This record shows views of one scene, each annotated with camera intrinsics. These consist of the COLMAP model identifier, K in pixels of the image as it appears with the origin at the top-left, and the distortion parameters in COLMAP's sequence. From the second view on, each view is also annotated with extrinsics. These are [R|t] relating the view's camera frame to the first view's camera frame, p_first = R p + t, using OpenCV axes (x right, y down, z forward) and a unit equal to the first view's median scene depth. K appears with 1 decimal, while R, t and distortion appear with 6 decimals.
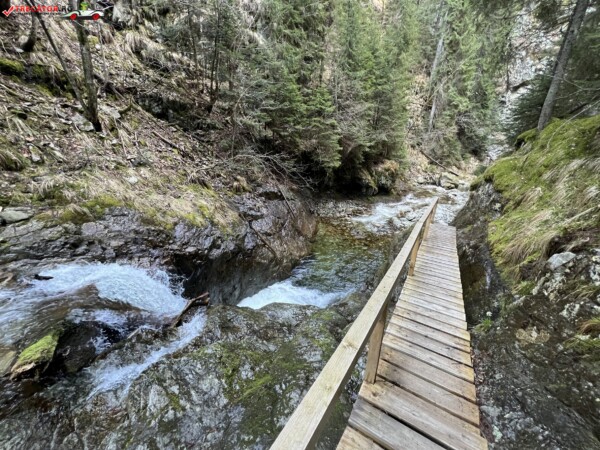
lens RADIAL K [[244.1, 0, 299.9], [0, 244.1, 225.4], [0, 0, 1]] dist [-0.000591, -0.000242]
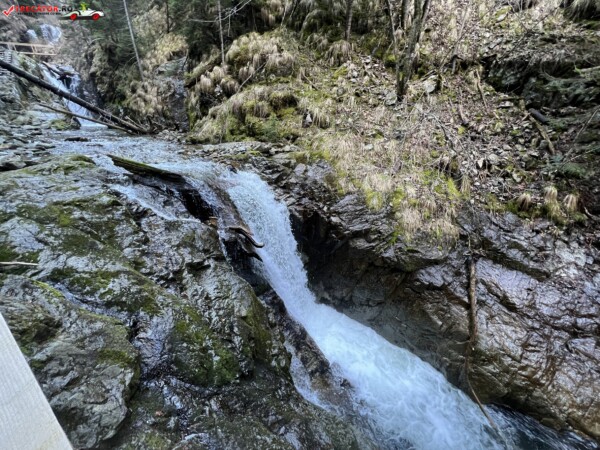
lens RADIAL K [[244.1, 0, 298.6], [0, 244.1, 229.8], [0, 0, 1]] dist [-0.000591, -0.000242]
pose [[-0.022135, 0.389502, -0.920760, 0.411483], [-0.404633, 0.838691, 0.364512, -0.145439], [0.914211, 0.380638, 0.139041, 0.707049]]
